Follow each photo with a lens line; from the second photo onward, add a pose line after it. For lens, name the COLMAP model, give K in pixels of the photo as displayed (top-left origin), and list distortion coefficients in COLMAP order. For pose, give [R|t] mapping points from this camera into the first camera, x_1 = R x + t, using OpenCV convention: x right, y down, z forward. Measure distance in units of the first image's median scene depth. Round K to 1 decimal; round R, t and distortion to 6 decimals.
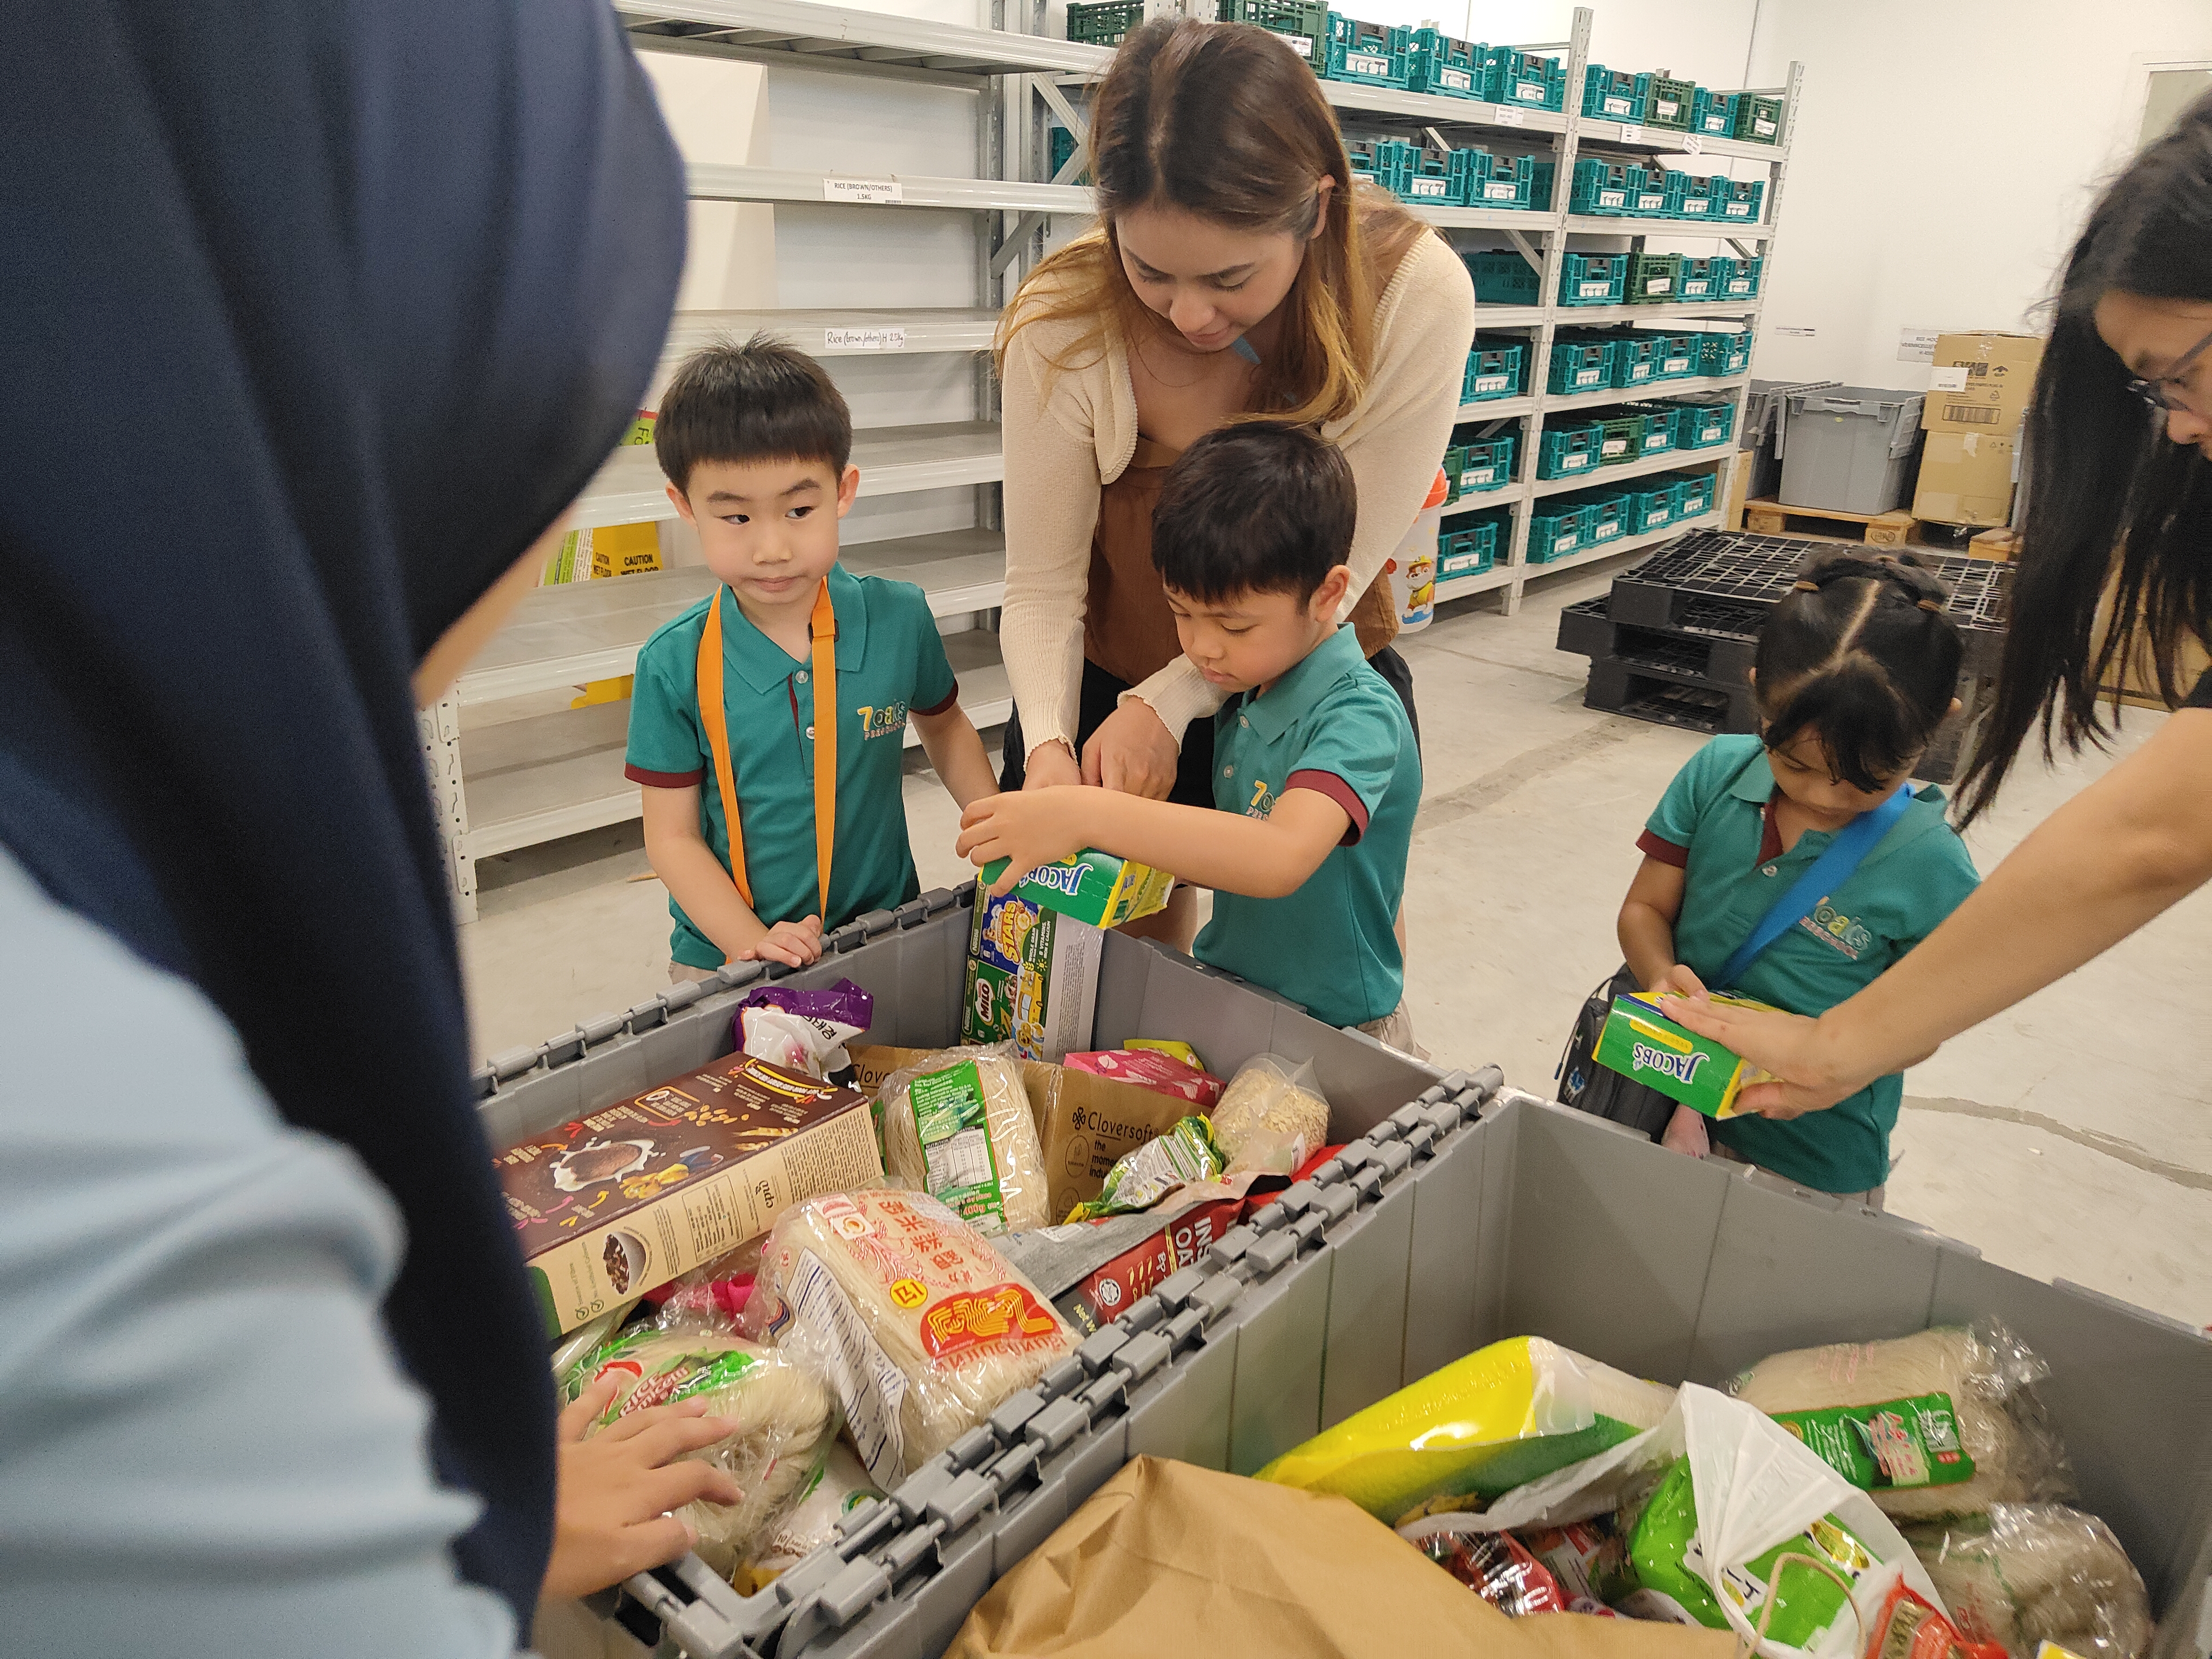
lens RADIAL K [[1542.2, 0, 1106.0], [0, 1542.2, 829.5], [0, 0, 1]] dist [0.005919, -0.000419]
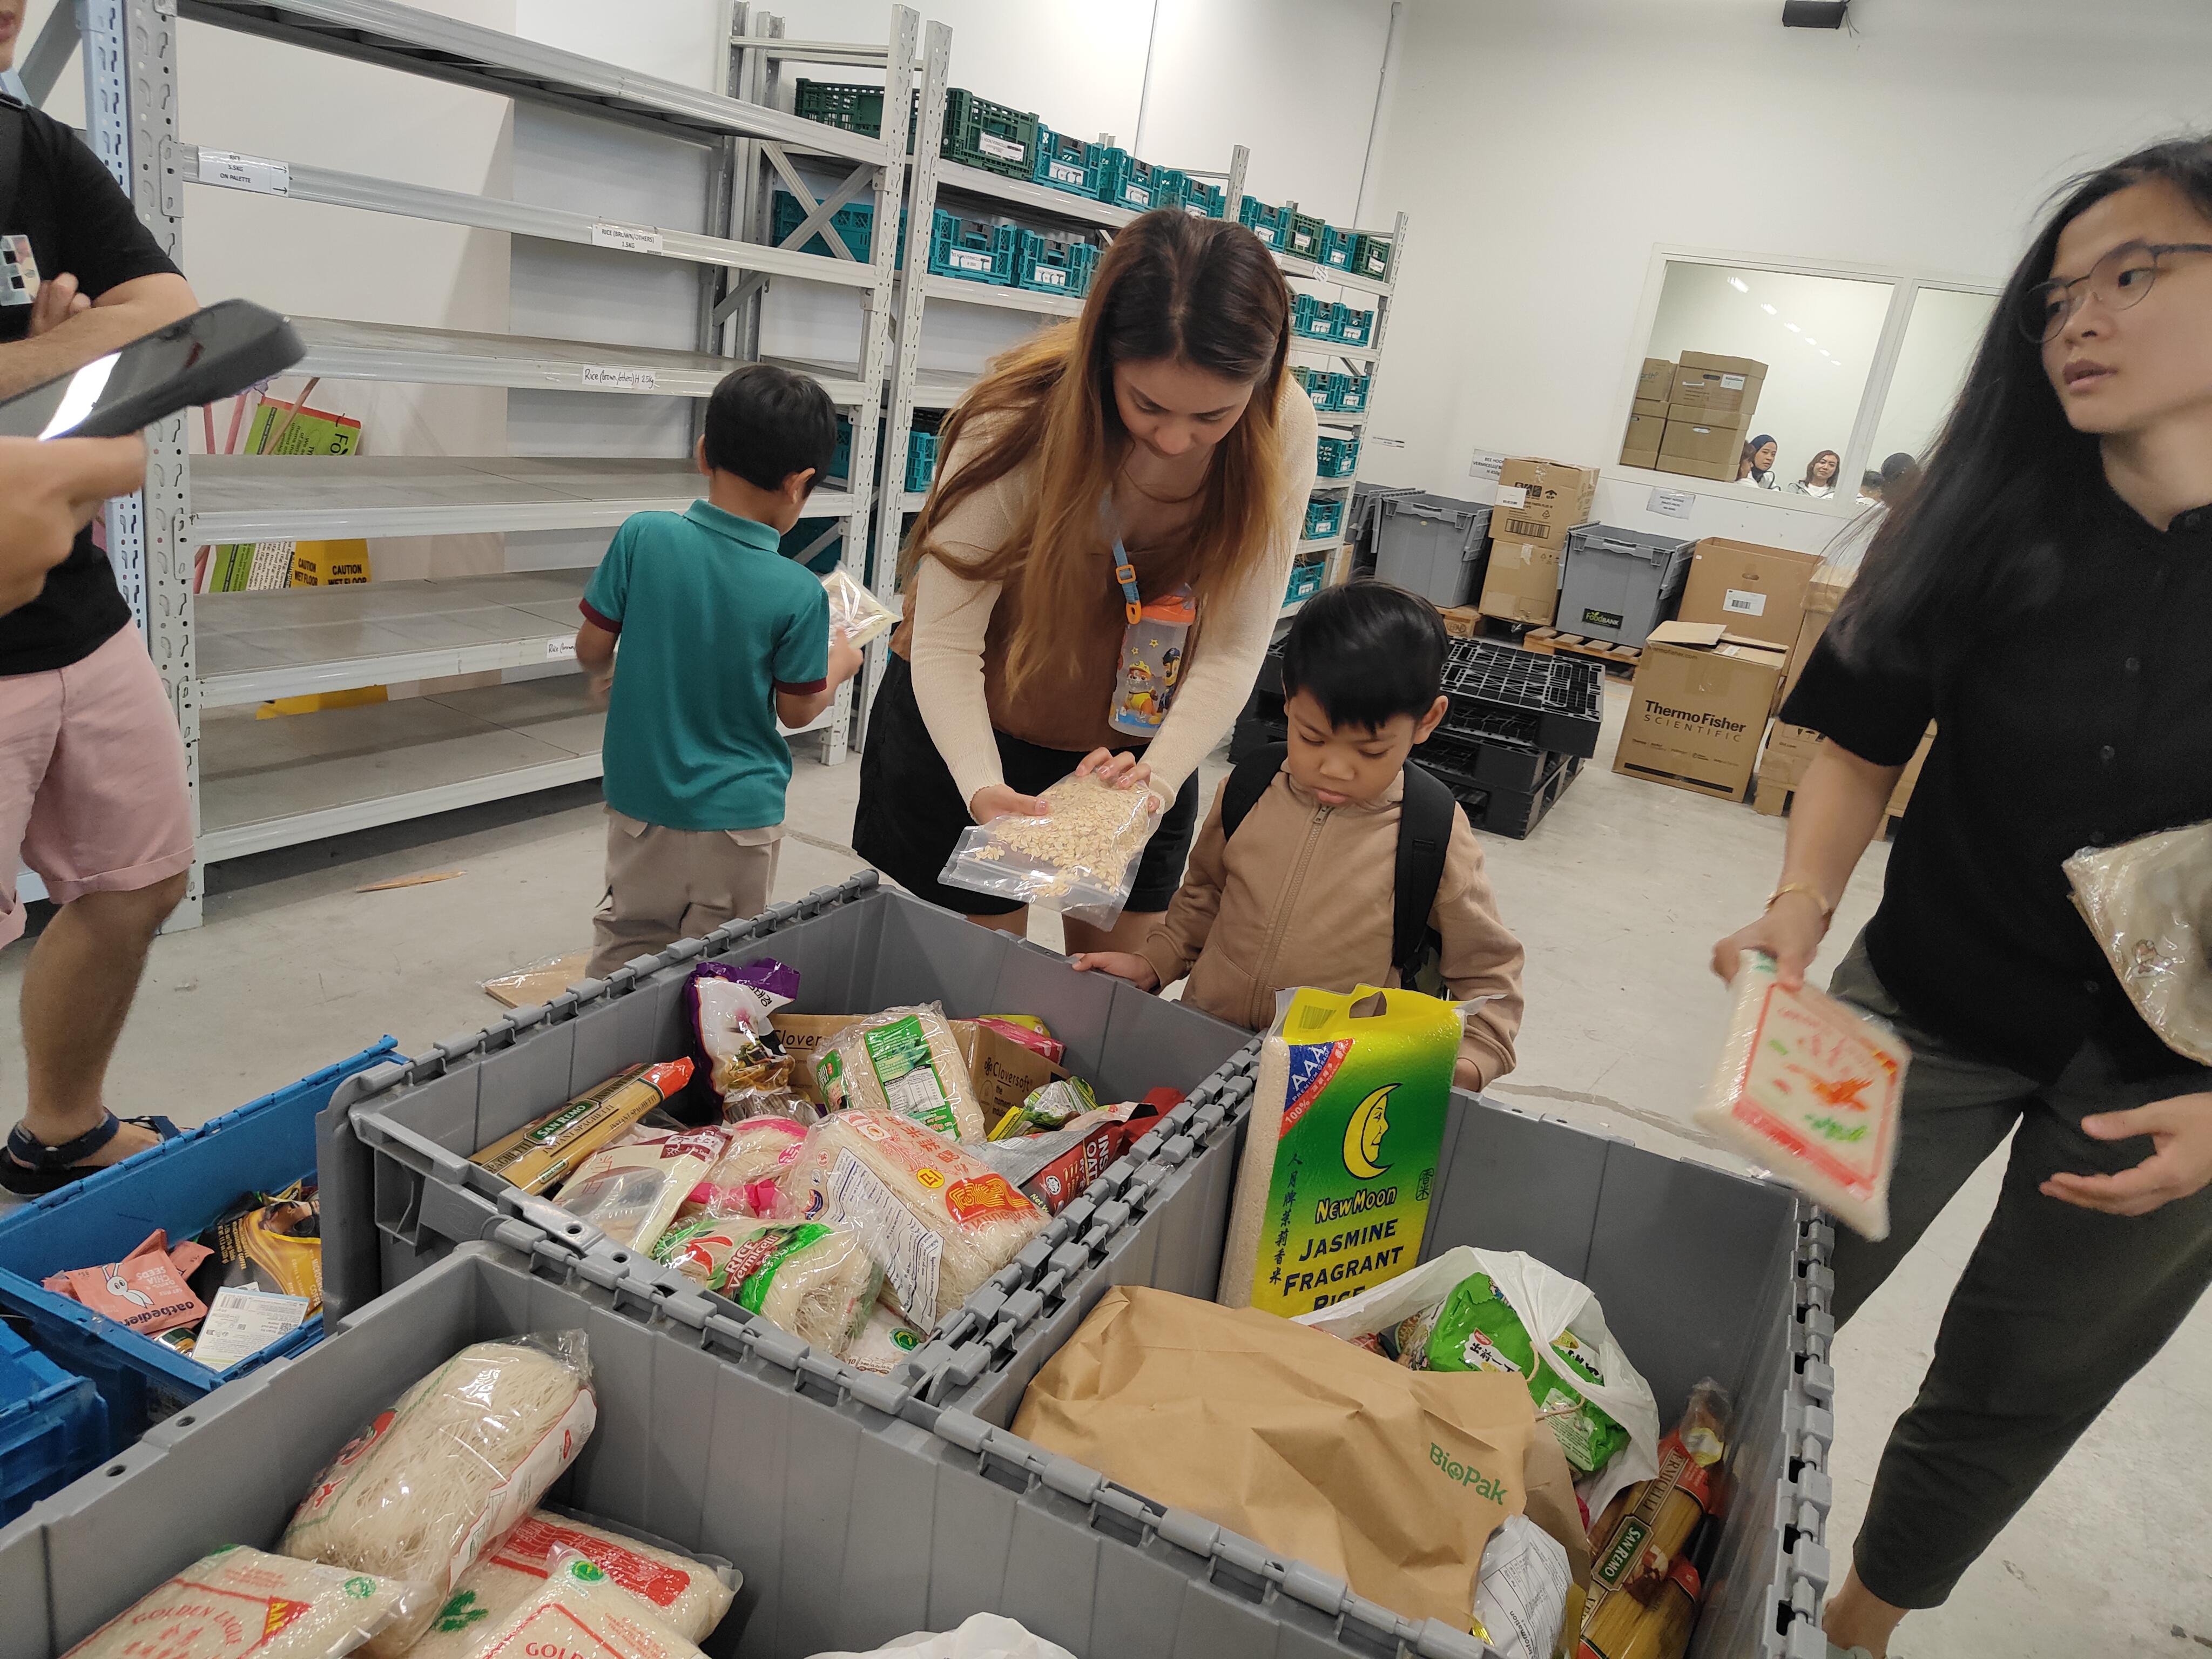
lens RADIAL K [[1551.0, 0, 1095.6], [0, 1551.0, 860.0], [0, 0, 1]] dist [0.001234, -0.004727]
pose [[0.965158, 0.028076, 0.260158, -0.231774], [-0.025235, 0.999580, -0.014255, 0.032312], [-0.260449, 0.007193, 0.965461, -0.203531]]
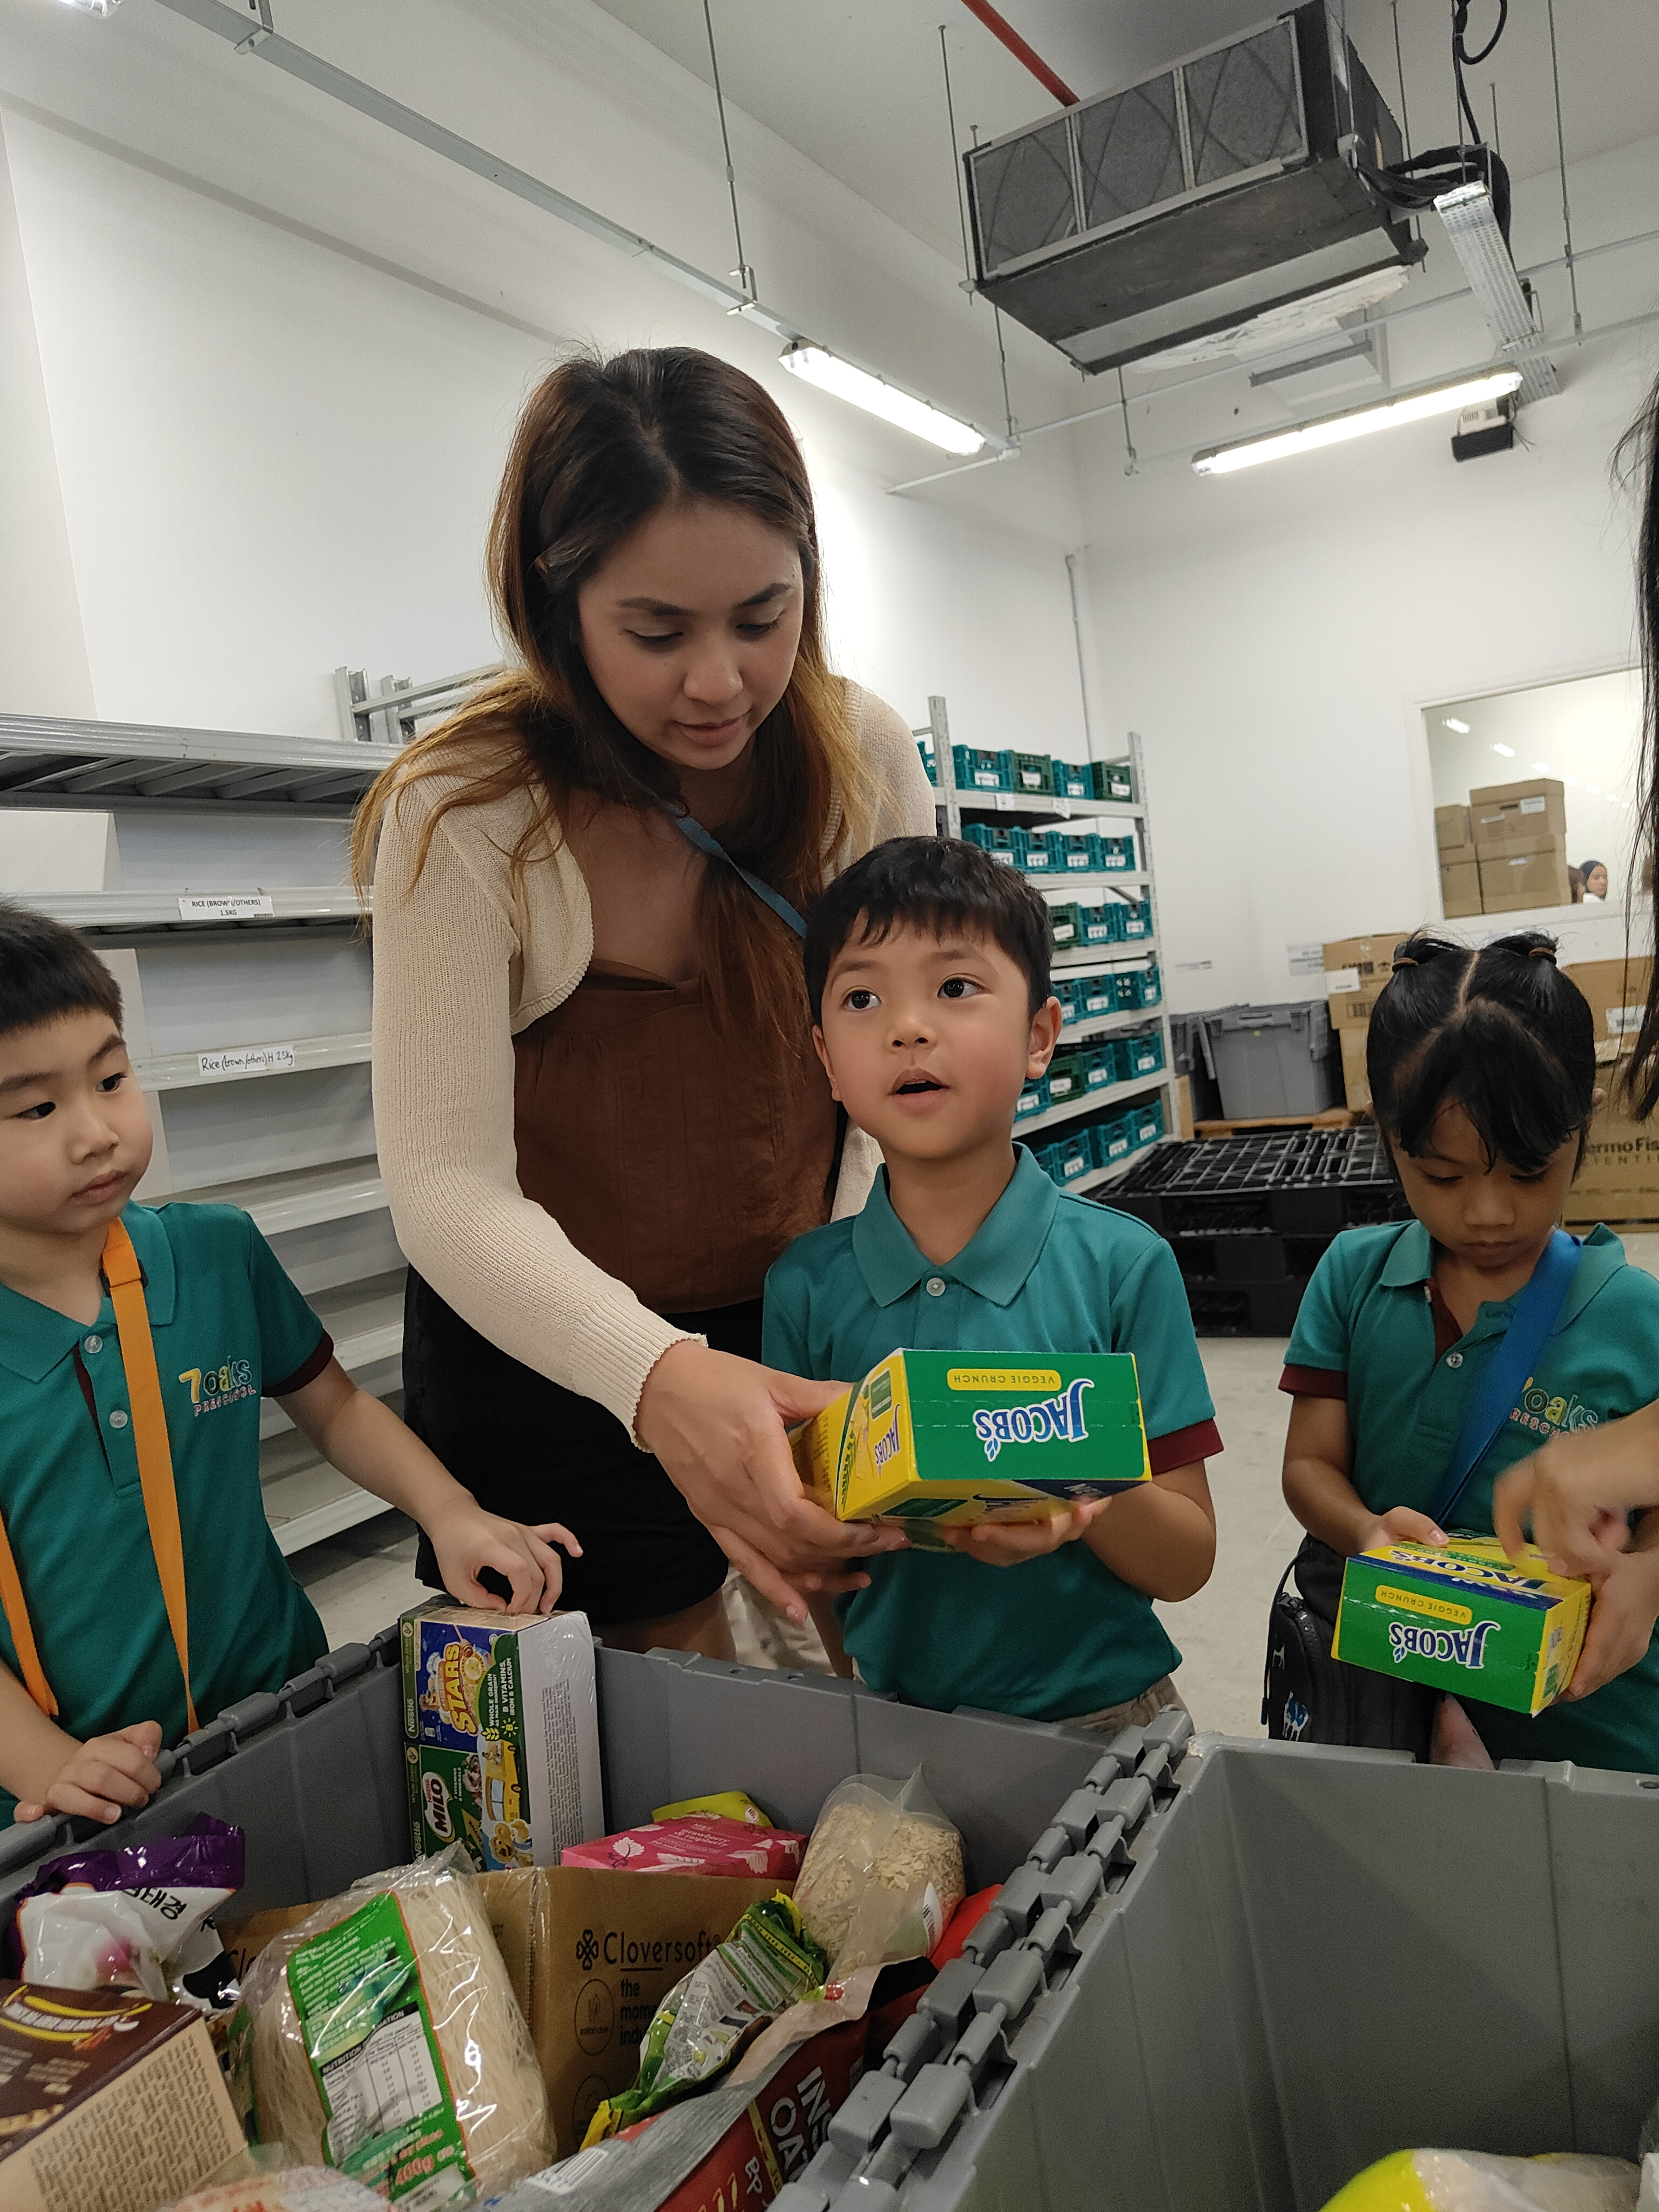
lens RADIAL K [[1551.0, 0, 872.2], [0, 1551.0, 1109.0], [0, 0, 1]] dist [0.001234, -0.004727]
pose [[0.966797, -0.162064, 0.197582, 0.022617], [0.212625, 0.939041, -0.270170, 0.053395], [-0.141753, 0.303211, 0.942321, 0.247228]]
